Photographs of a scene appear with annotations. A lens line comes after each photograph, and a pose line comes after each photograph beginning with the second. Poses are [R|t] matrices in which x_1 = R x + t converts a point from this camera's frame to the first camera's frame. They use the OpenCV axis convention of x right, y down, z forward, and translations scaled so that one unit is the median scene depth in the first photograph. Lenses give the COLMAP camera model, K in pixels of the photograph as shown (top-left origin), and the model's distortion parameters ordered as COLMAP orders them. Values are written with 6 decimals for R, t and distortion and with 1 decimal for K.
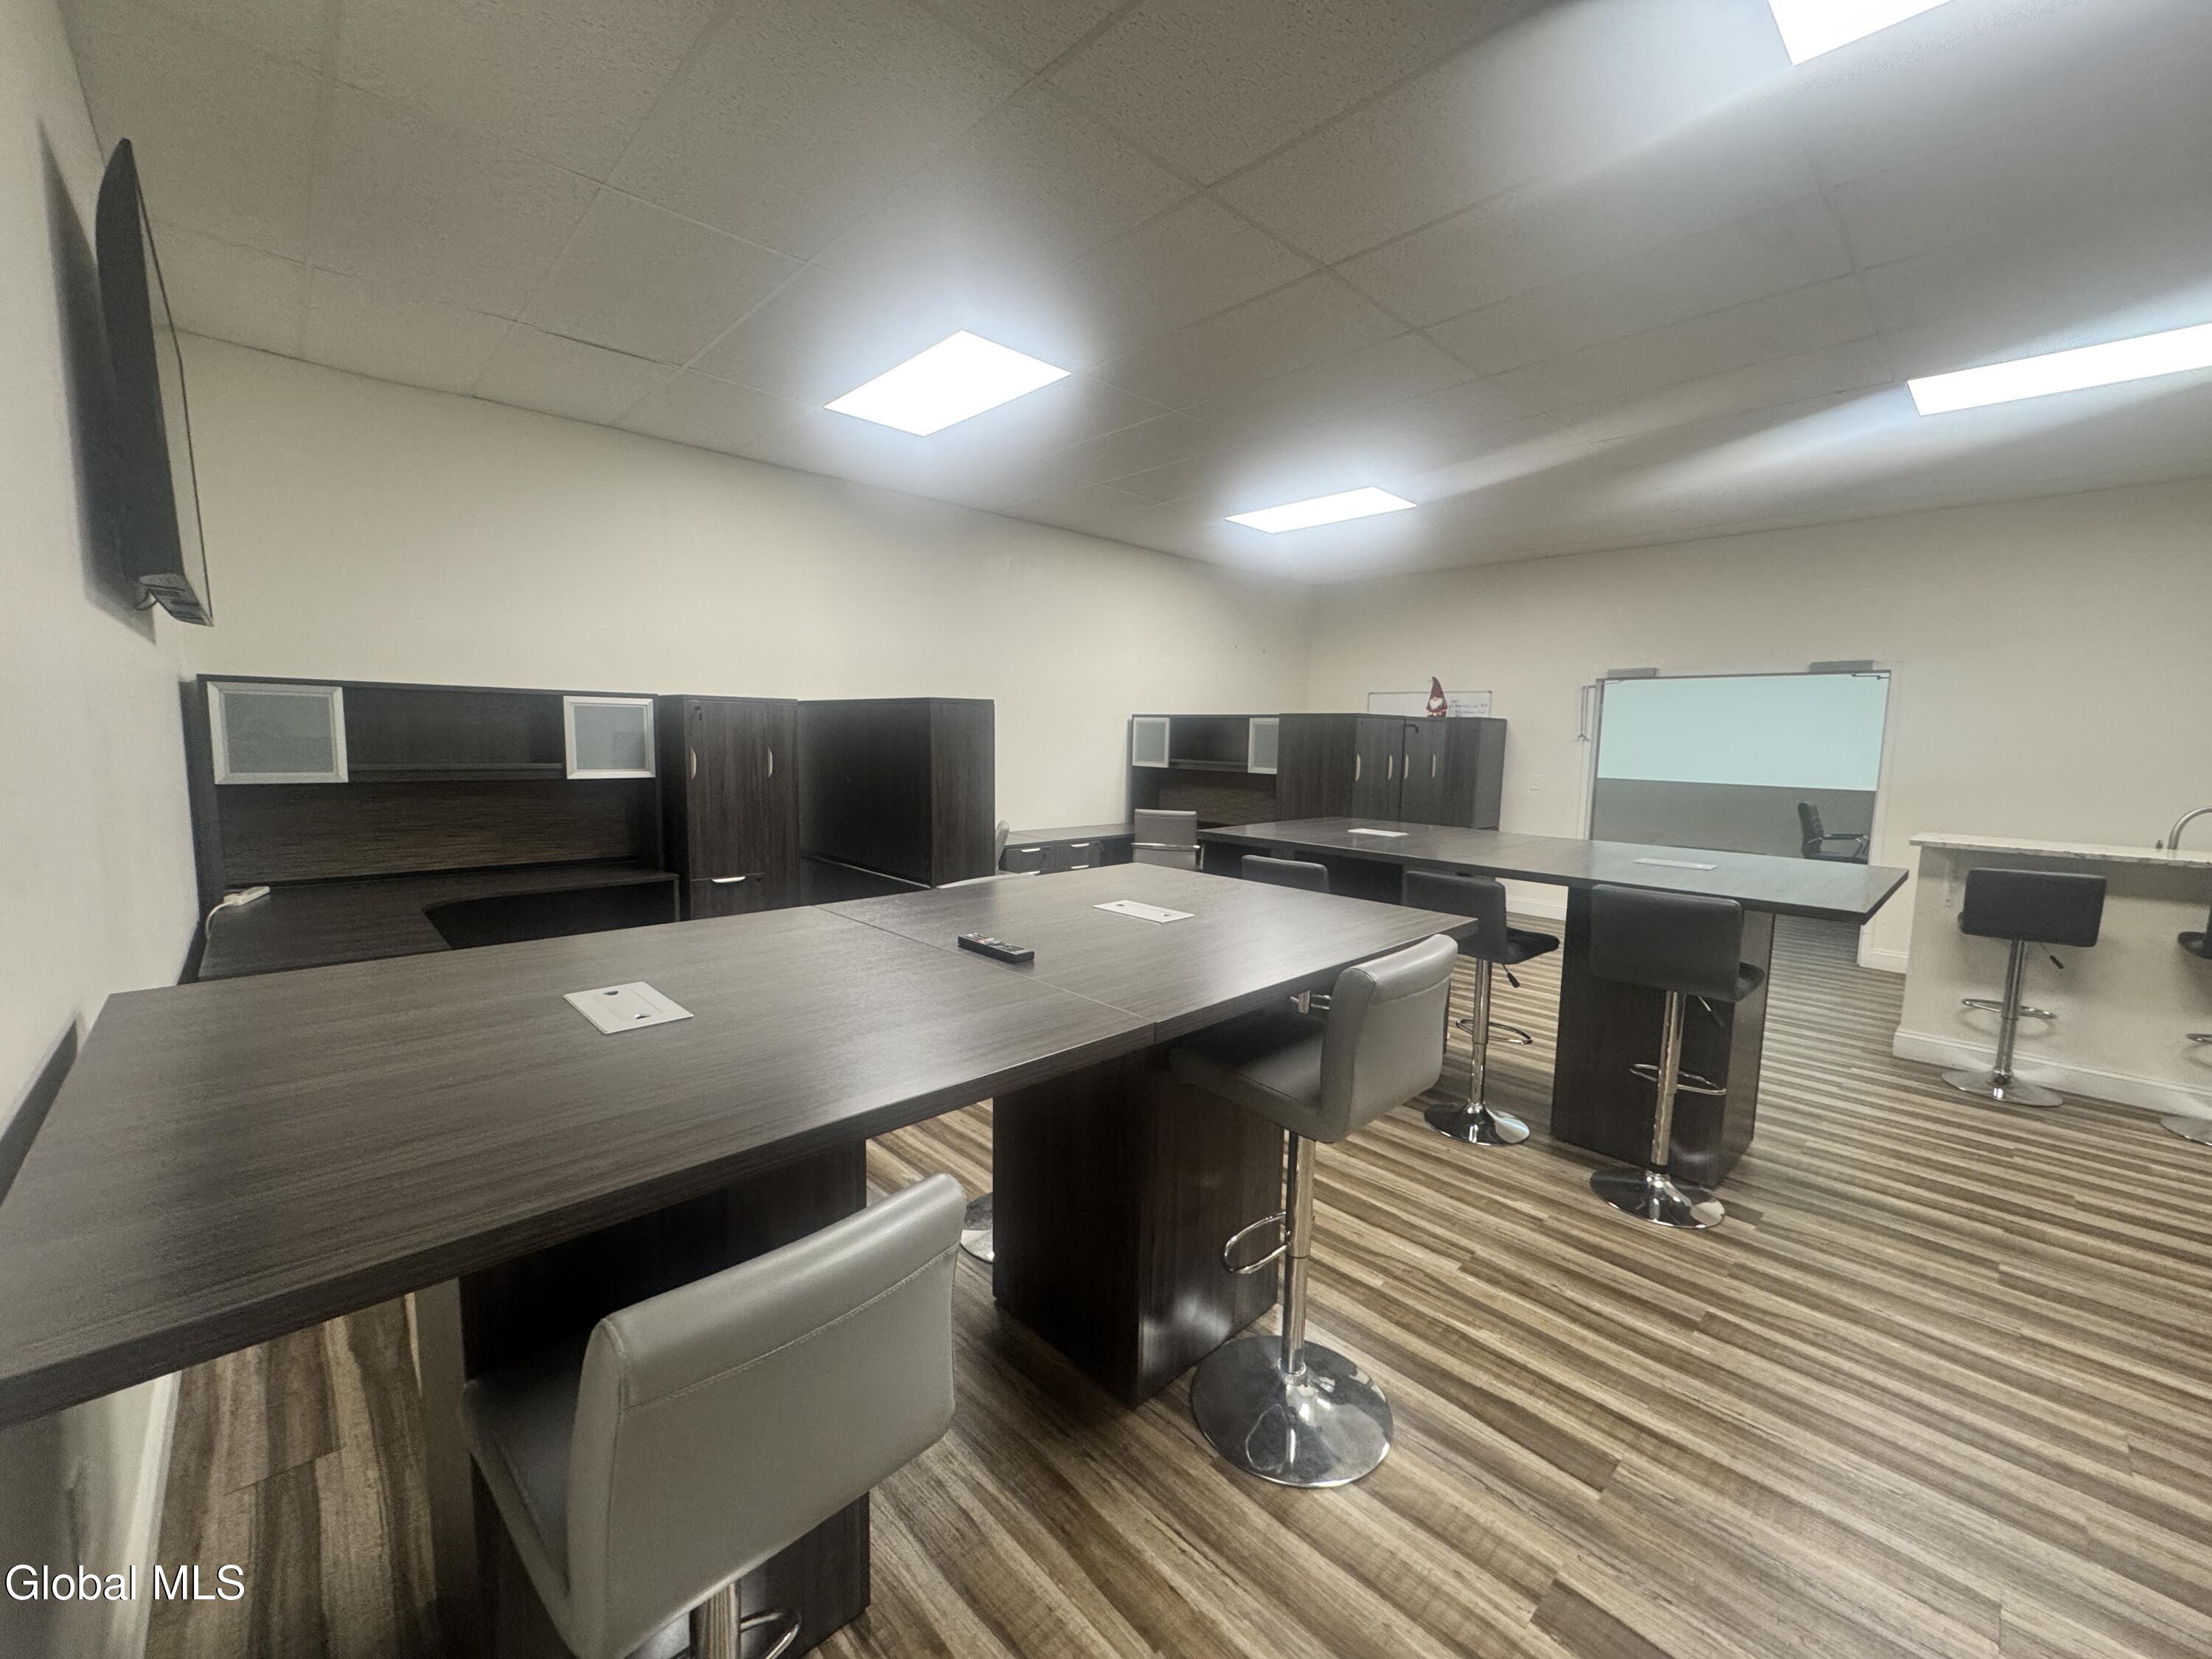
lens RADIAL K [[883.0, 0, 1102.7], [0, 883.0, 826.7], [0, 0, 1]] dist [-0.000193, 0.000413]
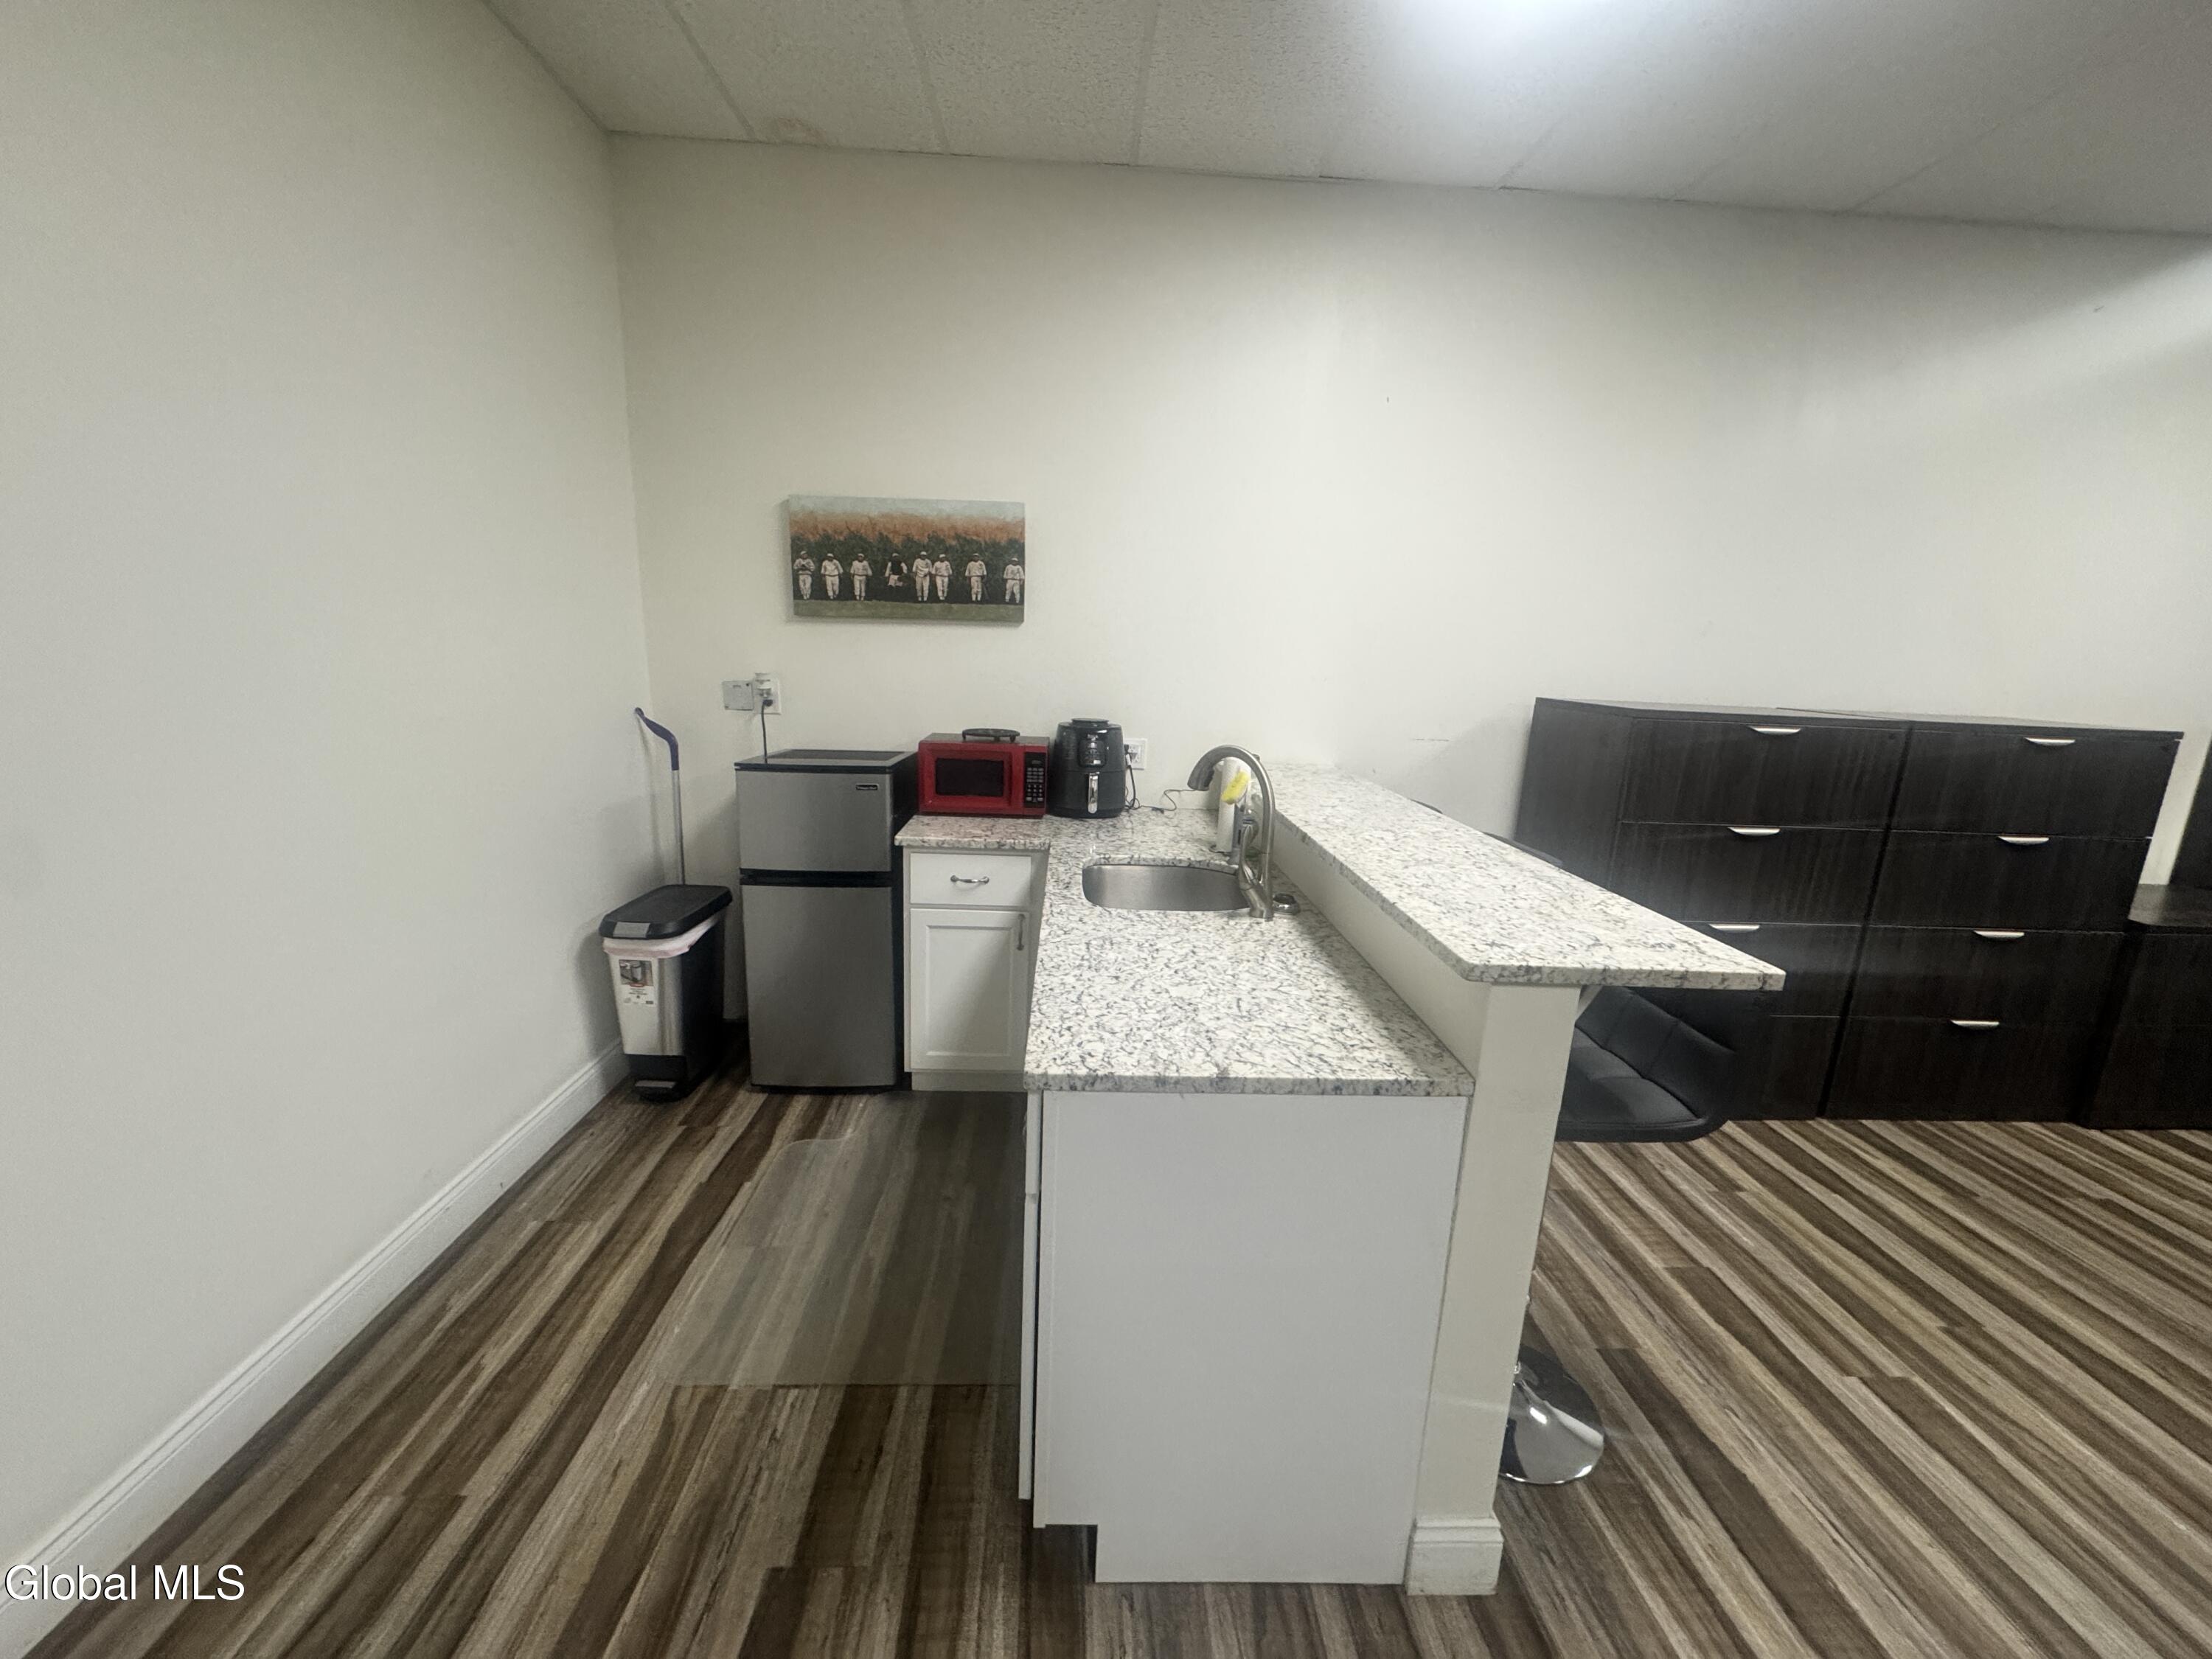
lens RADIAL K [[883.0, 0, 1102.7], [0, 883.0, 826.7], [0, 0, 1]] dist [-0.000193, 0.000413]
pose [[-0.754102, -0.179825, 0.631658, 1.250612], [0.014496, 0.956993, 0.289749, -0.173920], [-0.656597, 0.227657, -0.719064, 1.875652]]
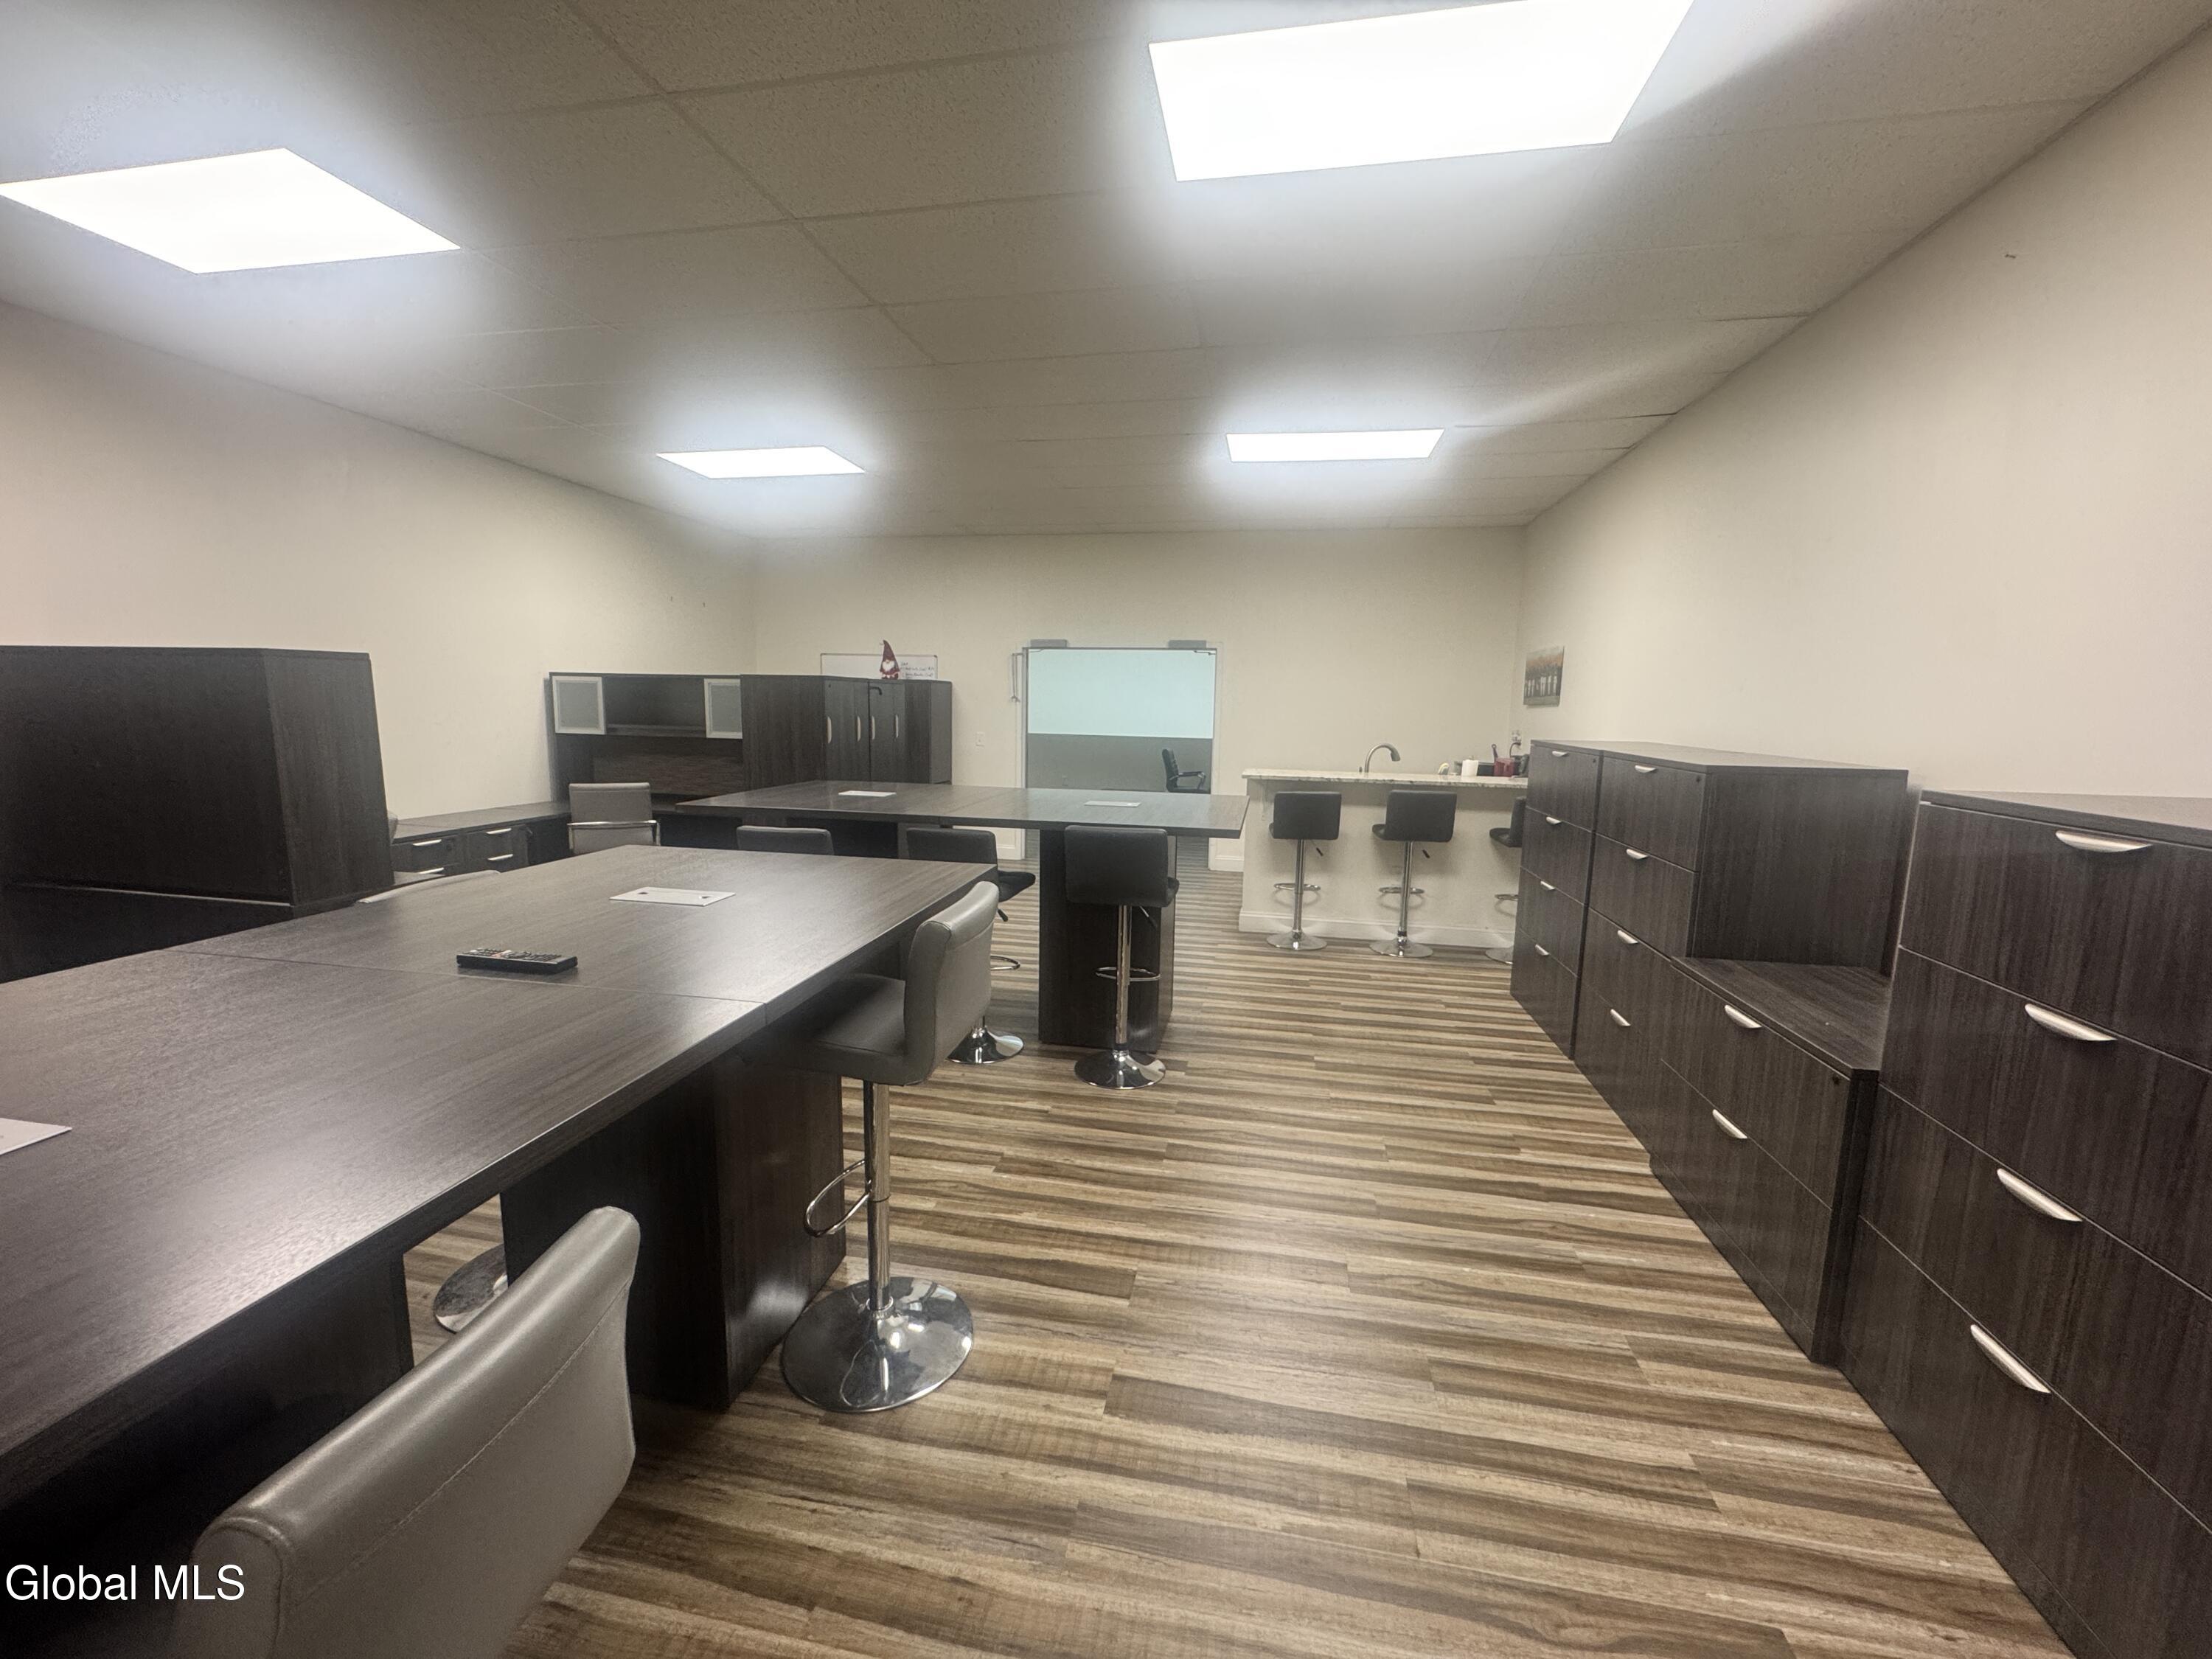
lens RADIAL K [[883.0, 0, 1102.7], [0, 883.0, 826.7], [0, 0, 1]] dist [-0.000193, 0.000413]
pose [[0.815825, -0.084639, 0.572072, -0.085638], [0.058344, 0.996231, 0.064190, -0.007589], [-0.575349, -0.018991, 0.817688, -0.006680]]
